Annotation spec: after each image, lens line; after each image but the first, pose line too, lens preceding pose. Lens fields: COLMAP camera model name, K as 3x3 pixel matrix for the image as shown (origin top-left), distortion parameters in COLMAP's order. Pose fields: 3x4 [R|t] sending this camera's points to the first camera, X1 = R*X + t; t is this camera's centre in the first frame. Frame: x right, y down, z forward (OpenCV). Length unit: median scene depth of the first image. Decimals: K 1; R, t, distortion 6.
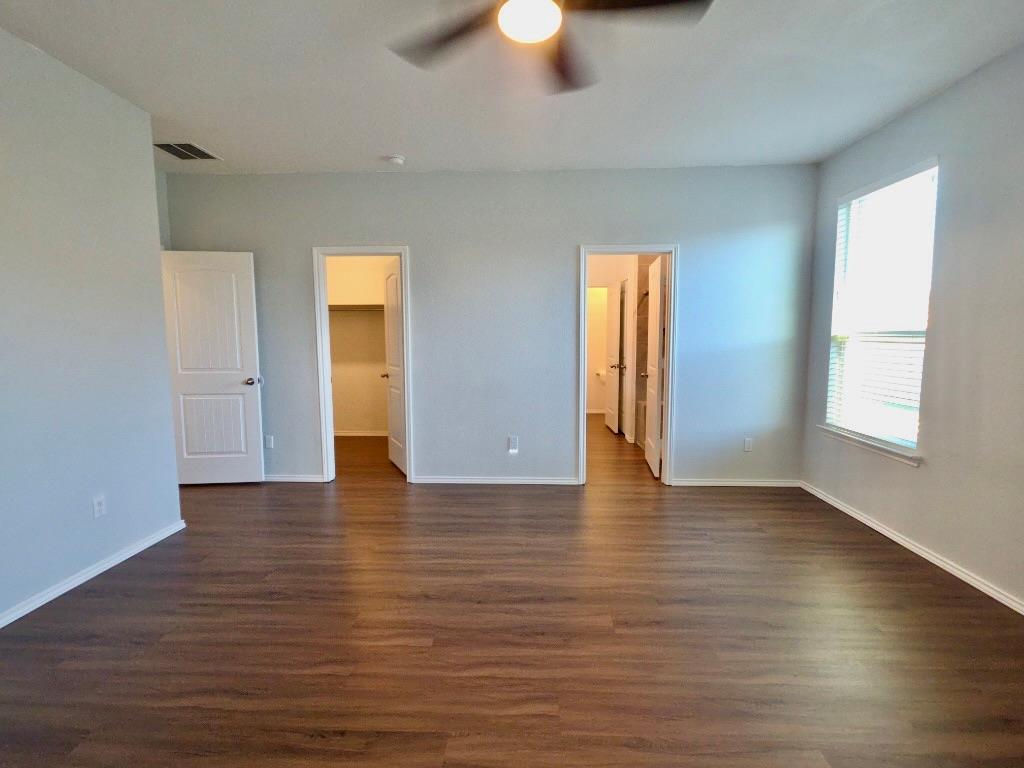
lens RADIAL K [[463.4, 0, 518.9], [0, 463.4, 377.4], [0, 0, 1]] dist [0.021722, -0.012828]
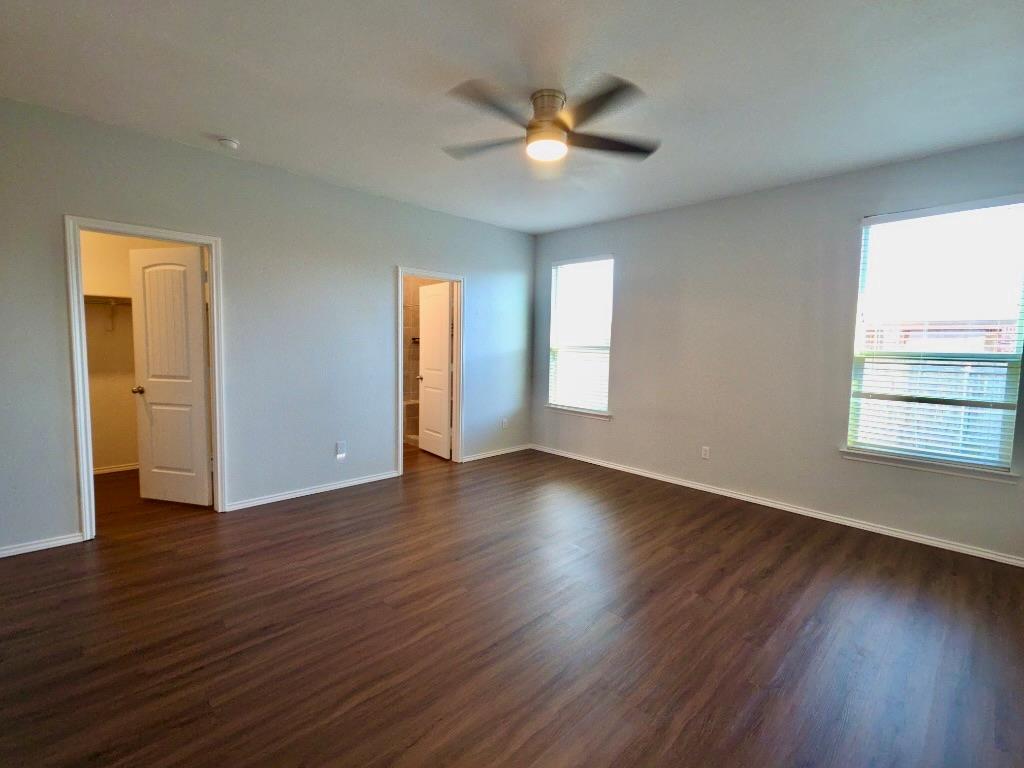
lens RADIAL K [[463.4, 0, 518.9], [0, 463.4, 377.4], [0, 0, 1]] dist [0.021722, -0.012828]
pose [[0.683725, -0.035256, 0.728888, -0.498273], [0.043527, 0.999024, 0.007493, -0.004825], [-0.728441, 0.026603, 0.684592, 0.005643]]
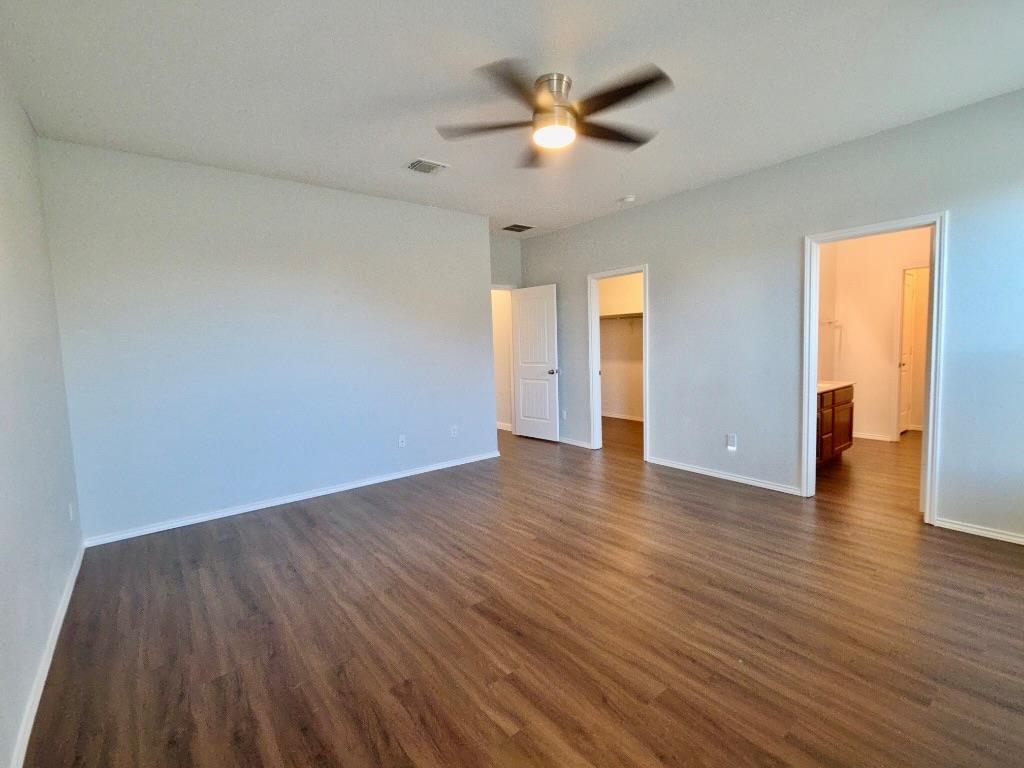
lens RADIAL K [[463.4, 0, 518.9], [0, 463.4, 377.4], [0, 0, 1]] dist [0.021722, -0.012828]
pose [[0.648811, 0.043385, -0.759711, 0.469560], [-0.041438, 0.998906, 0.021656, -0.000548], [0.759820, 0.017430, 0.649900, -0.029839]]
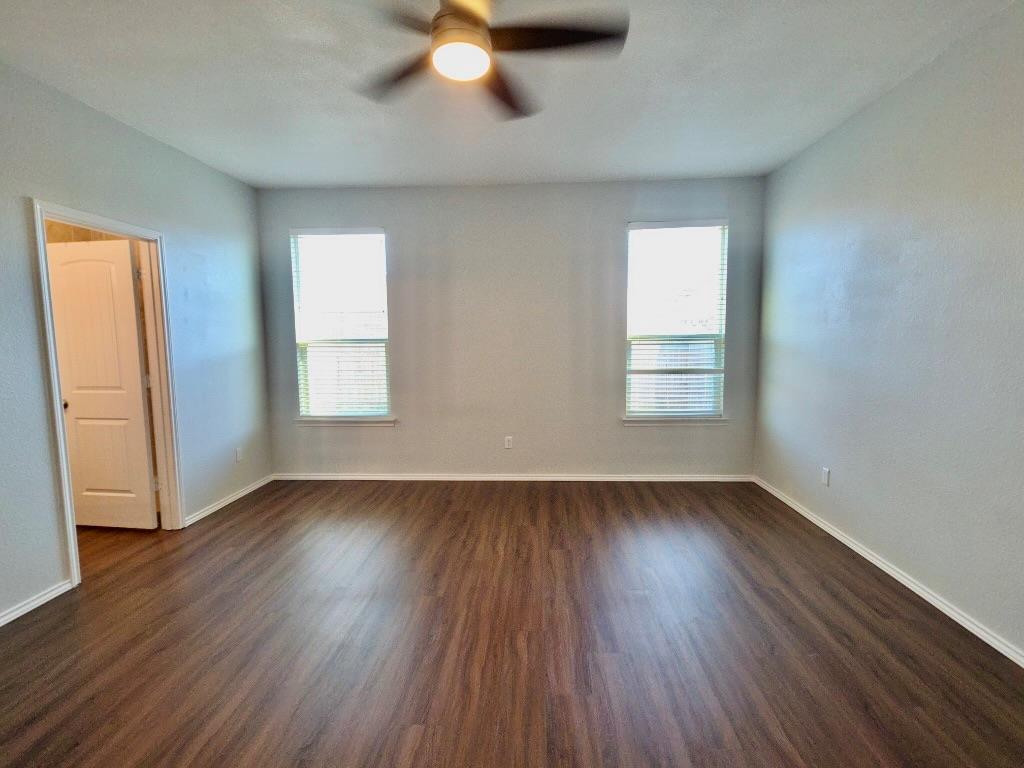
lens RADIAL K [[463.4, 0, 518.9], [0, 463.4, 377.4], [0, 0, 1]] dist [0.021722, -0.012828]
pose [[0.012518, -0.084485, 0.996346, -0.471773], [0.102195, 0.991315, 0.082775, -0.038165], [-0.994686, 0.100786, 0.021043, 0.376827]]
